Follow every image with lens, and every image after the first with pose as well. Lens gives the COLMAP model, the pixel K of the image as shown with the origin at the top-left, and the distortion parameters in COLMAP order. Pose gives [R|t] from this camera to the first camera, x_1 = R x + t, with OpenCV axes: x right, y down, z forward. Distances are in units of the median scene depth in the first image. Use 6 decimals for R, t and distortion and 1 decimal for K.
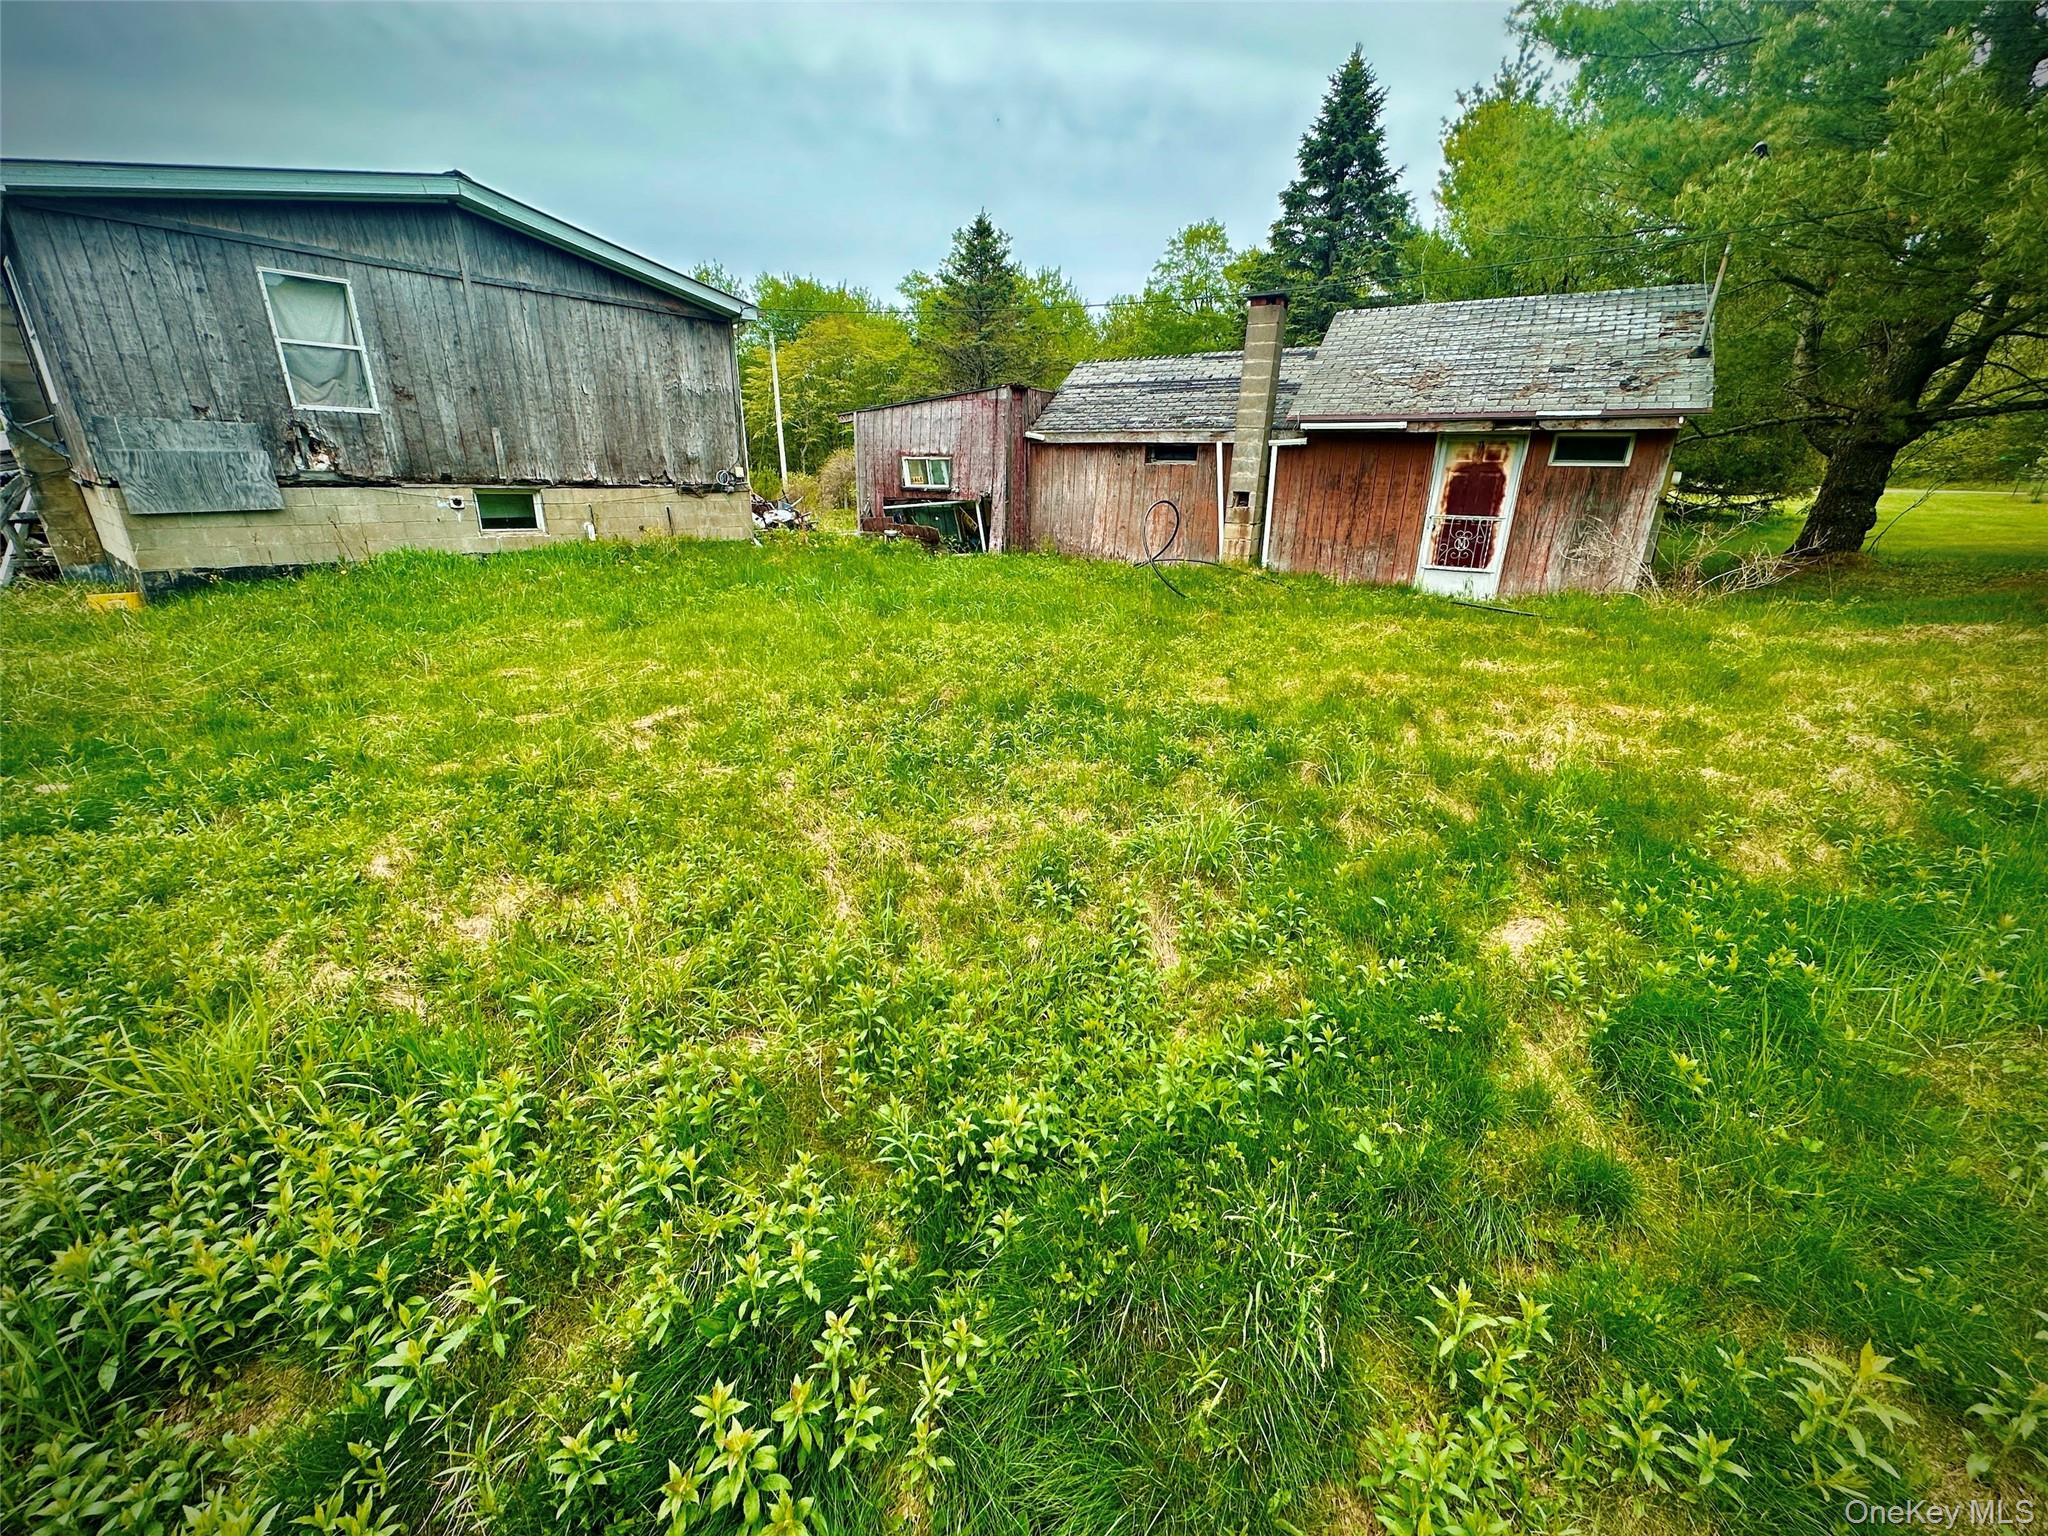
lens RADIAL K [[825.0, 0, 1024.0], [0, 825.0, 768.0], [0, 0, 1]] dist [0.000716, 0.000177]
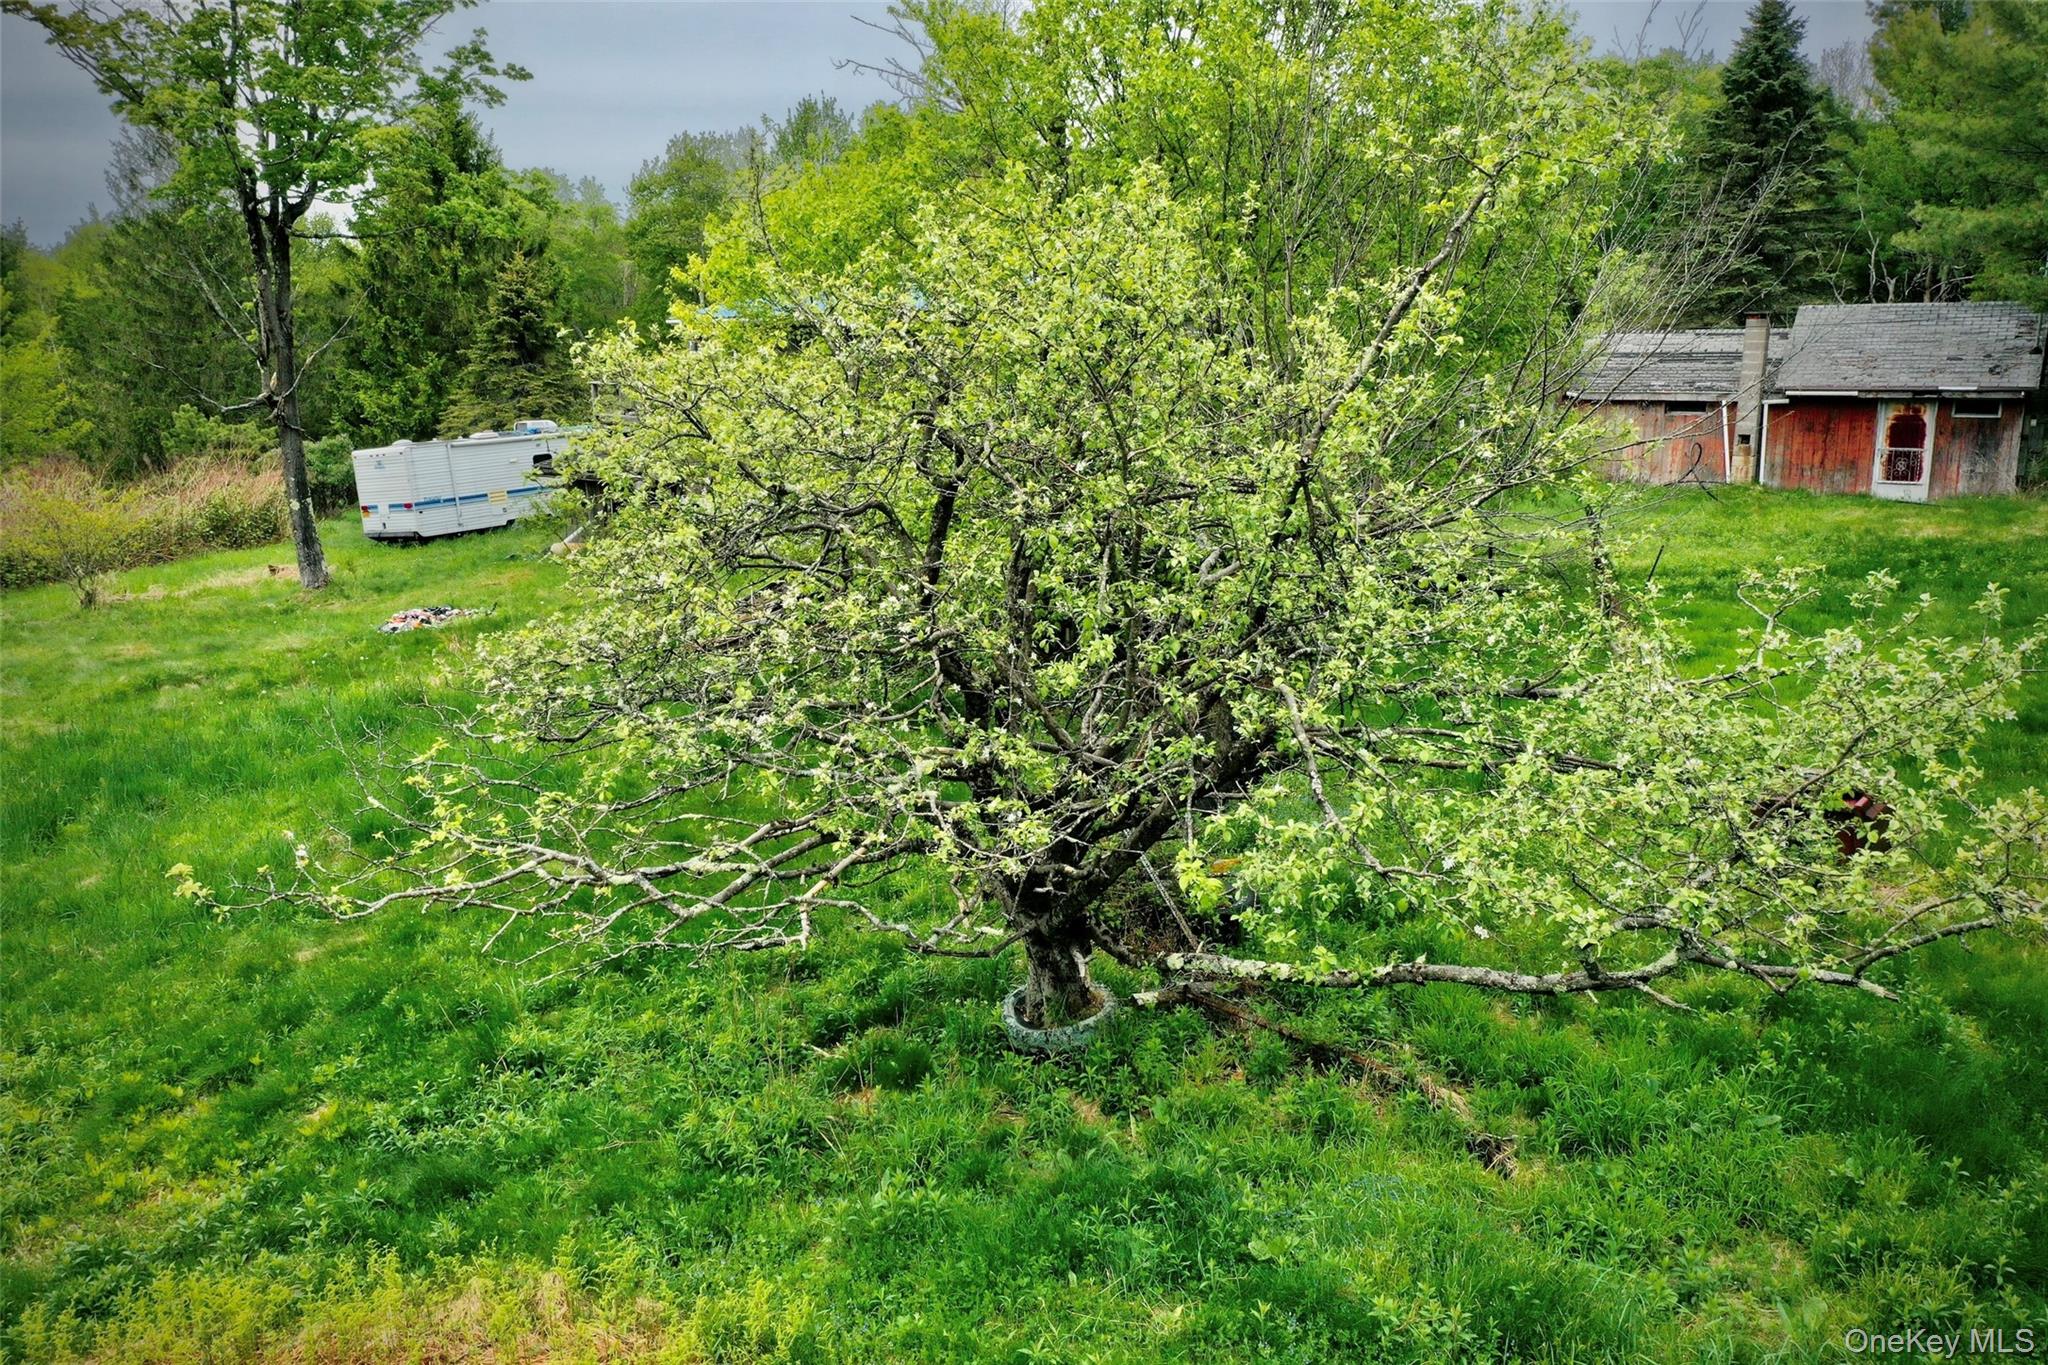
lens RADIAL K [[1616.2, 0, 1024.0], [0, 1616.2, 682.5], [0, 0, 1]] dist [-0.009550, 0.003130]
pose [[0.998081, -0.019427, -0.058796, -0.923459], [0.011287, 0.990680, -0.135739, 0.512474], [0.060885, 0.134815, 0.988999, -1.997953]]
